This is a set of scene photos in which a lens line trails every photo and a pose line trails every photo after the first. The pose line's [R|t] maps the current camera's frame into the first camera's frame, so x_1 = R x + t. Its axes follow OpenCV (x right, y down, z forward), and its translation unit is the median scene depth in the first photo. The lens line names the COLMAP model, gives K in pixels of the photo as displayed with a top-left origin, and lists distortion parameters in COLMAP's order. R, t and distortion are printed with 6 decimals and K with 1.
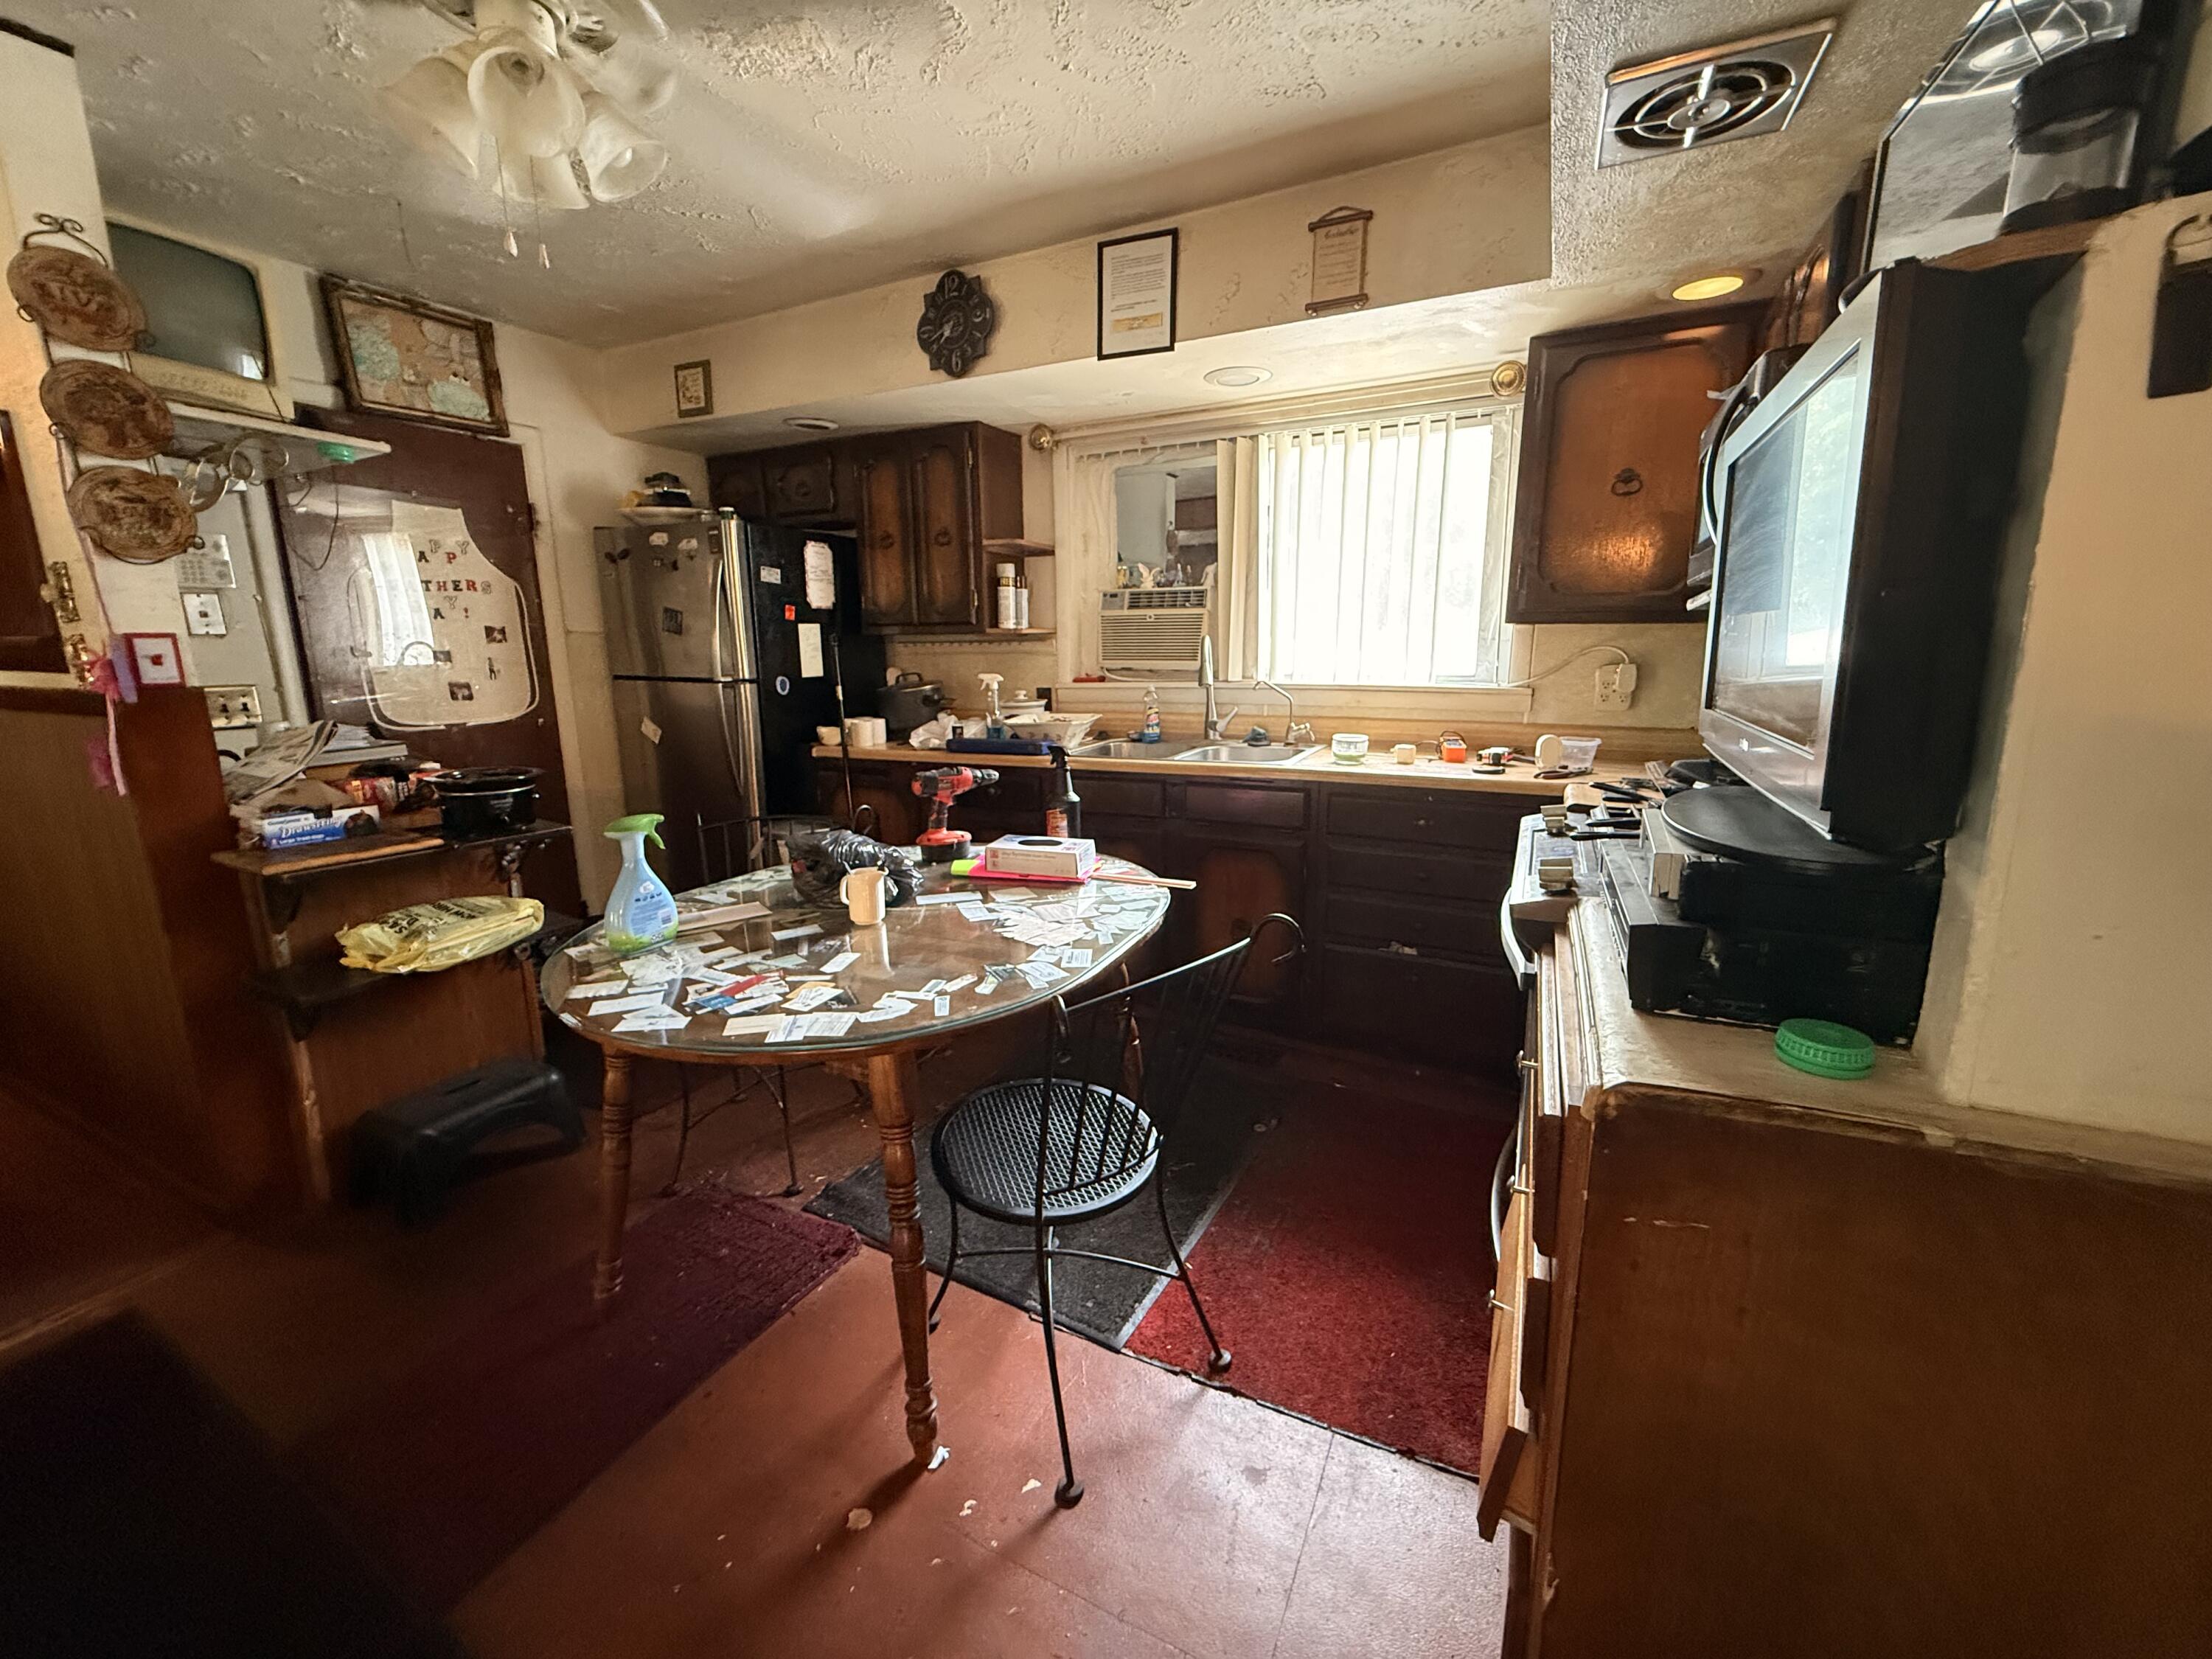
lens RADIAL K [[879.5, 0, 1097.6], [0, 879.5, 824.3], [0, 0, 1]] dist [-0.004485, -0.000324]
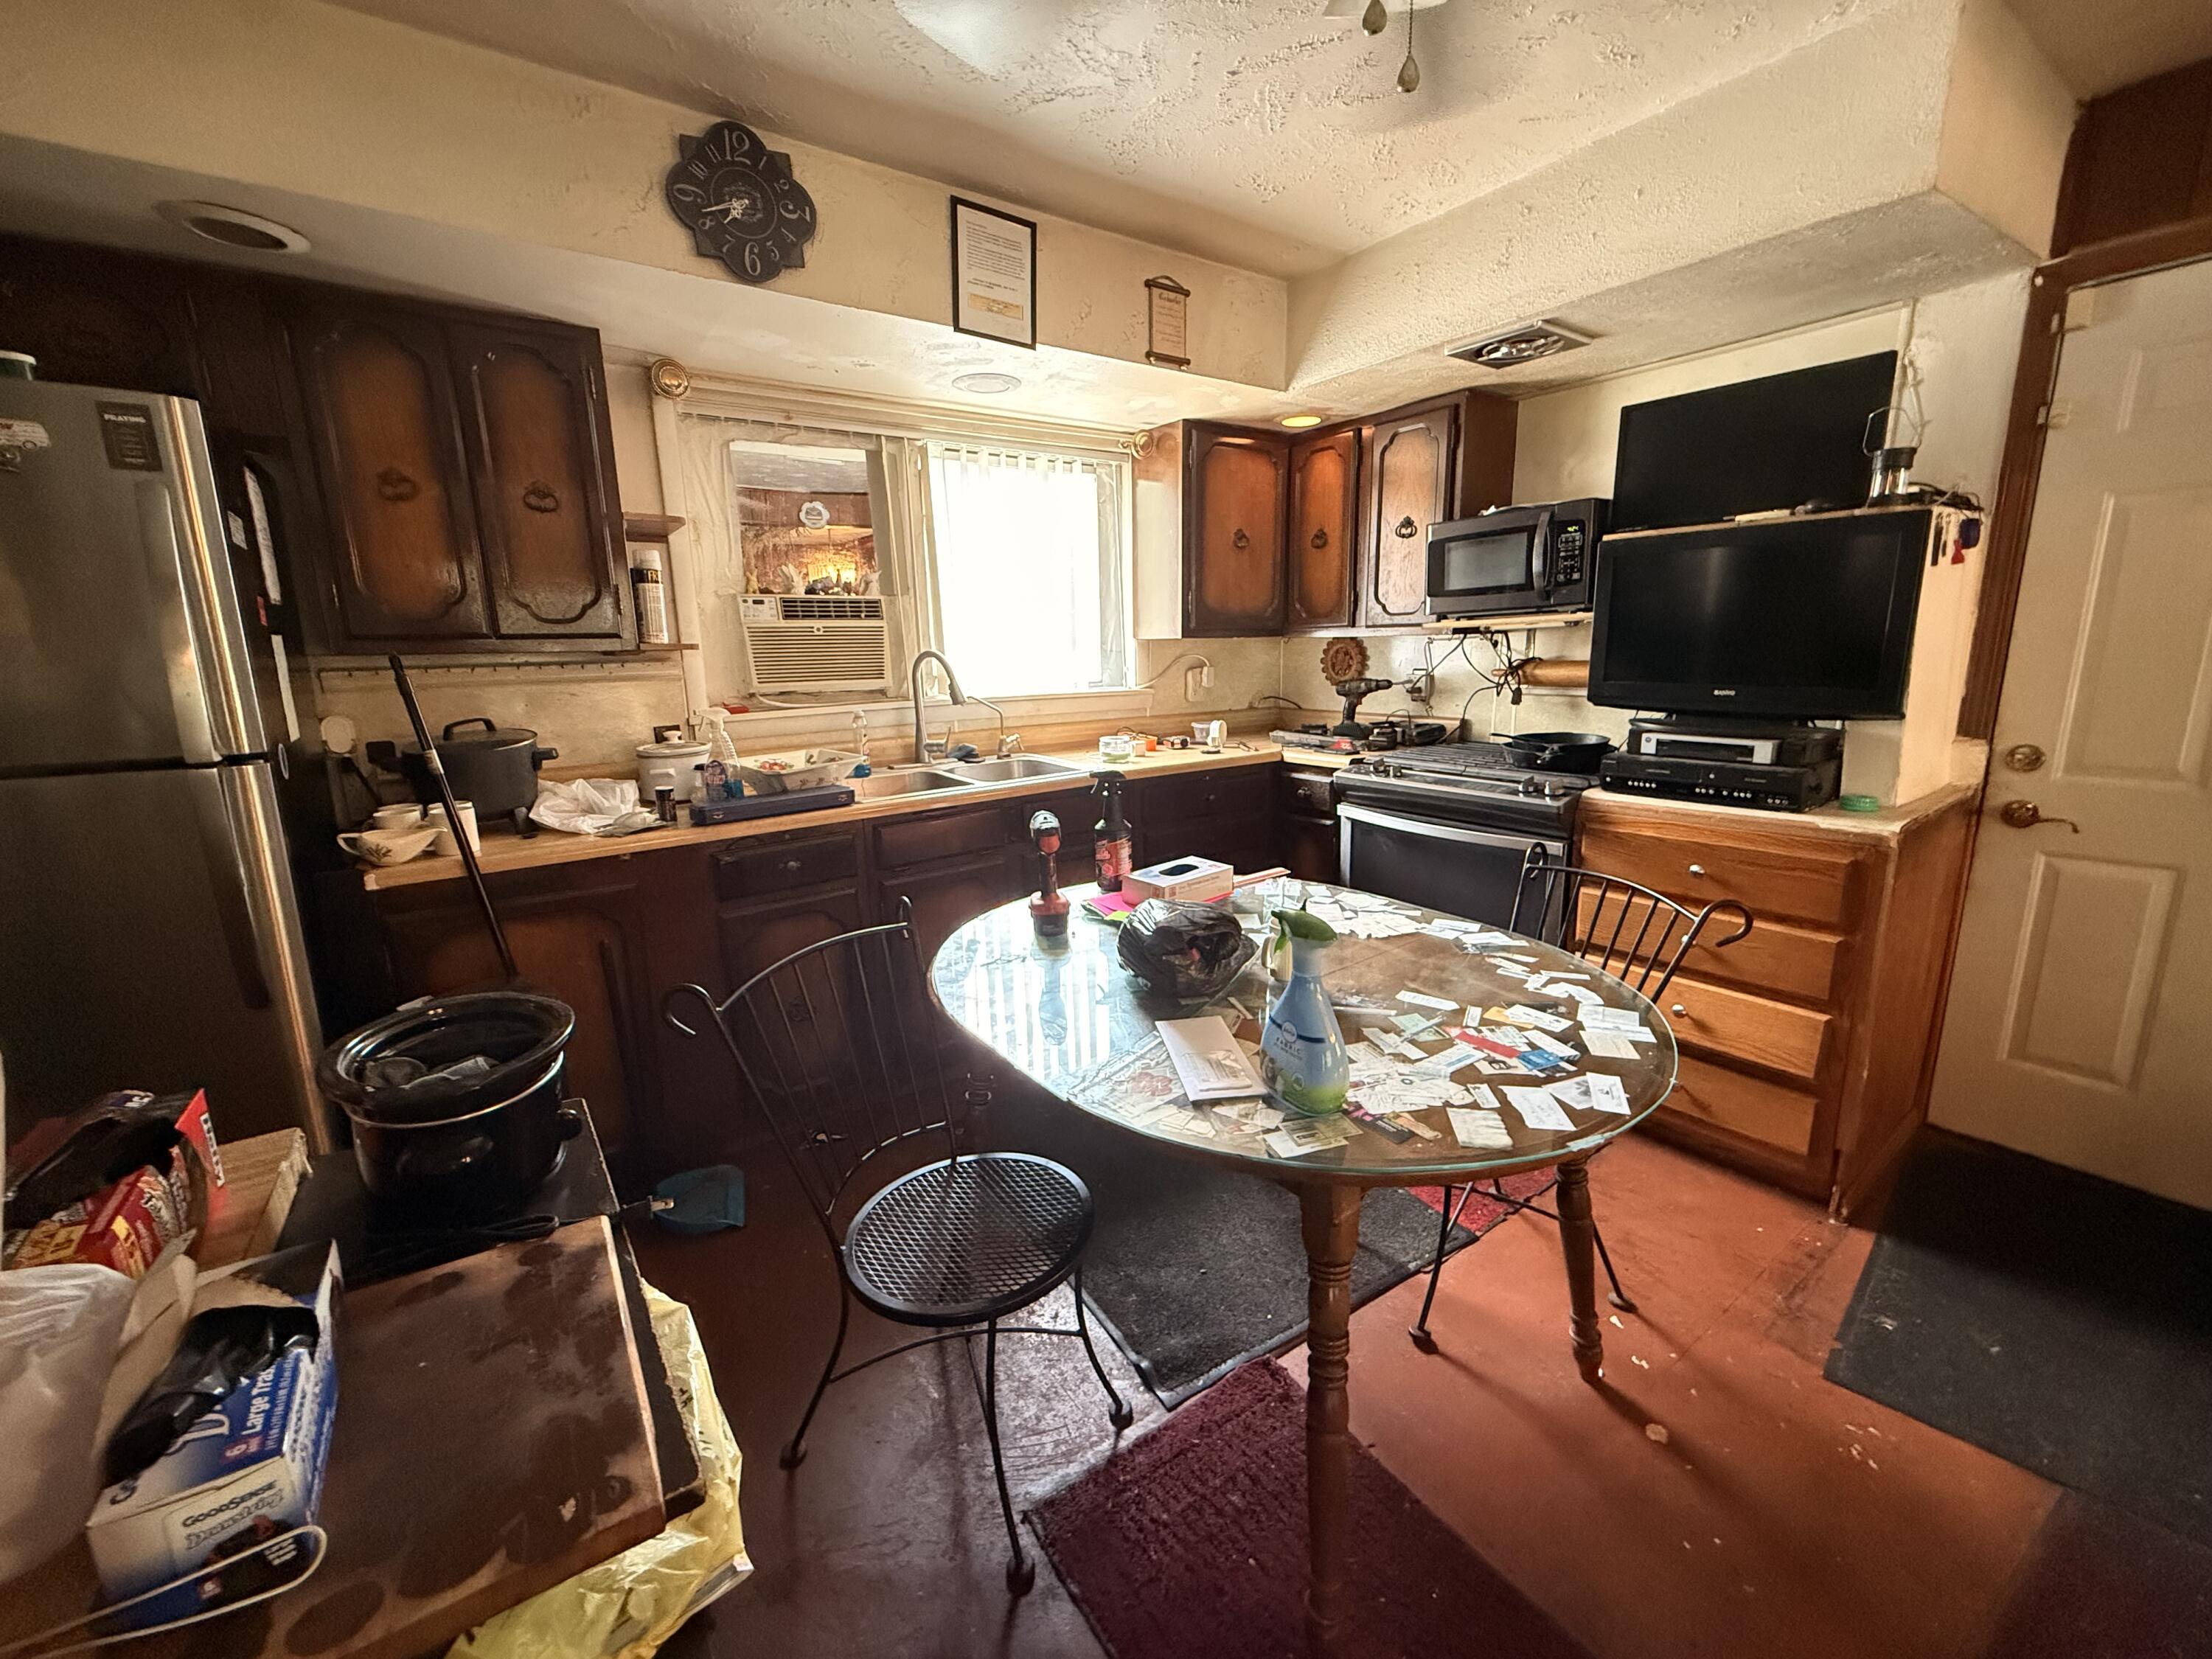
lens RADIAL K [[879.5, 0, 1100.5], [0, 879.5, 822.8], [0, 0, 1]] dist [-0.004485, -0.000324]
pose [[0.475896, -0.176967, 0.861514, -1.043139], [0.193404, 0.976627, 0.093778, -0.152211], [-0.857973, 0.121992, 0.498999, 0.695910]]
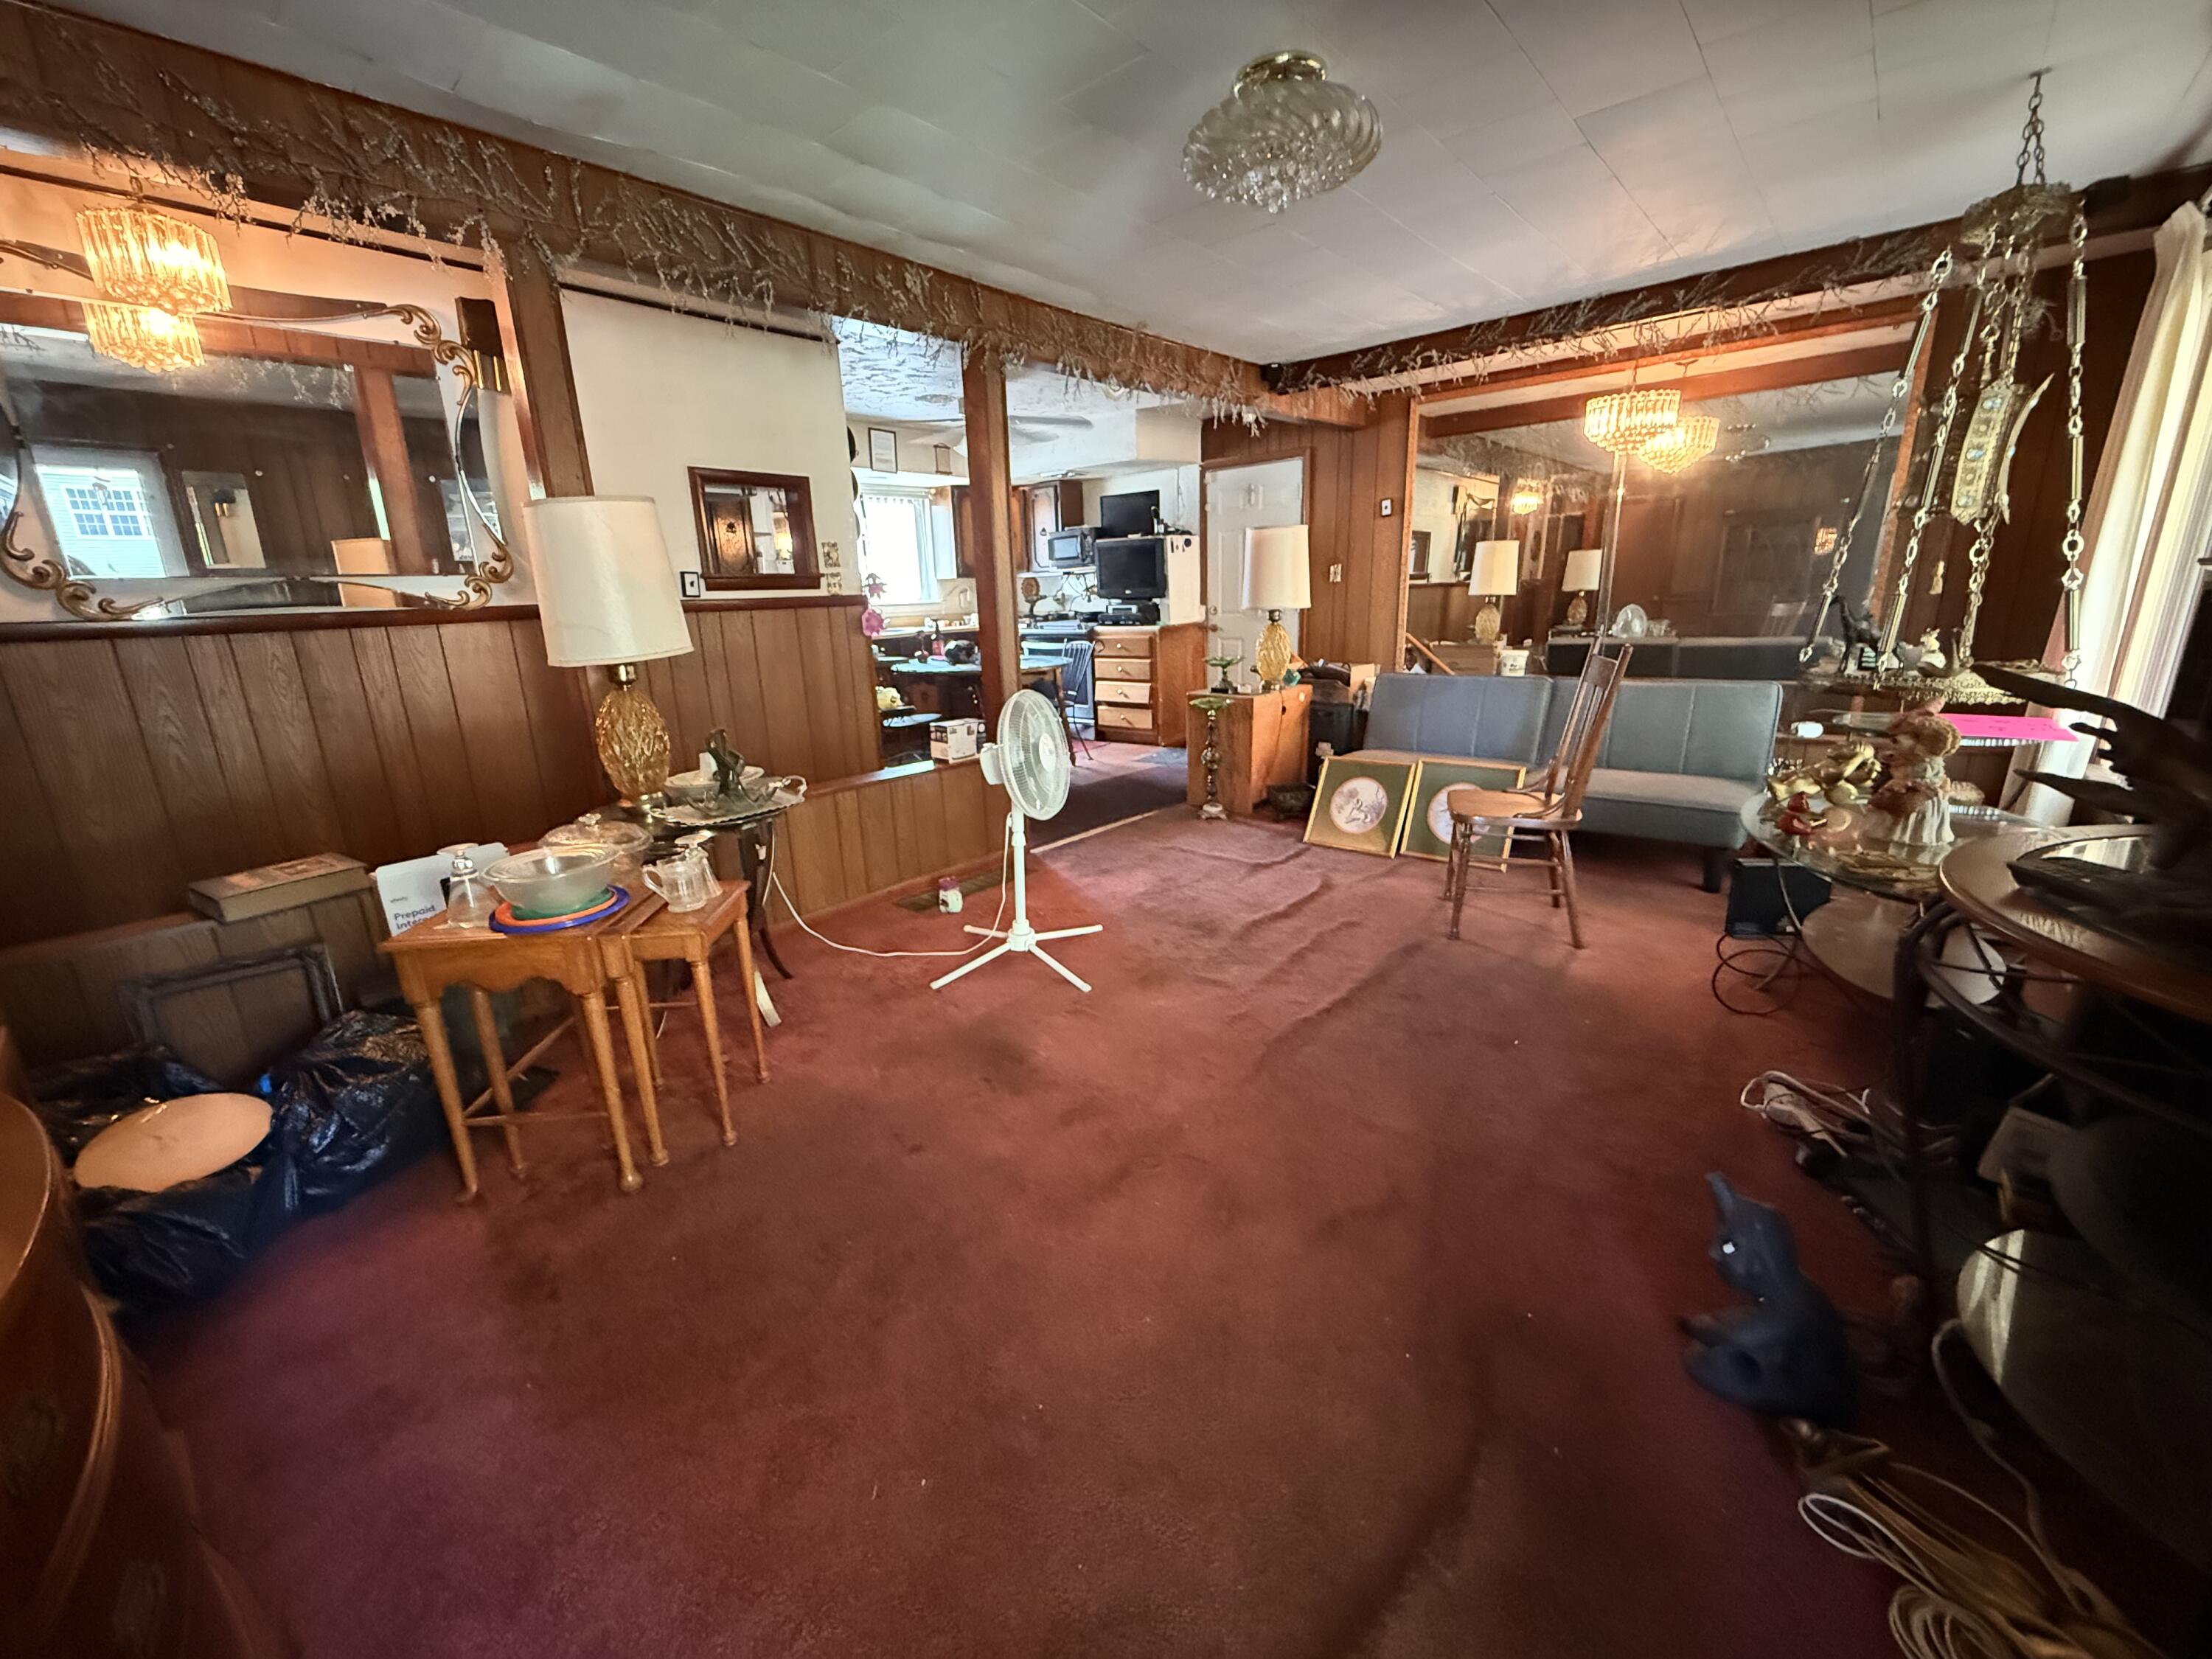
lens RADIAL K [[879.5, 0, 1103.2], [0, 879.5, 831.9], [0, 0, 1]] dist [-0.004485, -0.000324]
pose [[0.251683, -0.257113, 0.933032, -3.424470], [0.223276, 0.953485, 0.202520, 0.145879], [-0.941702, 0.157353, 0.297383, -0.322132]]
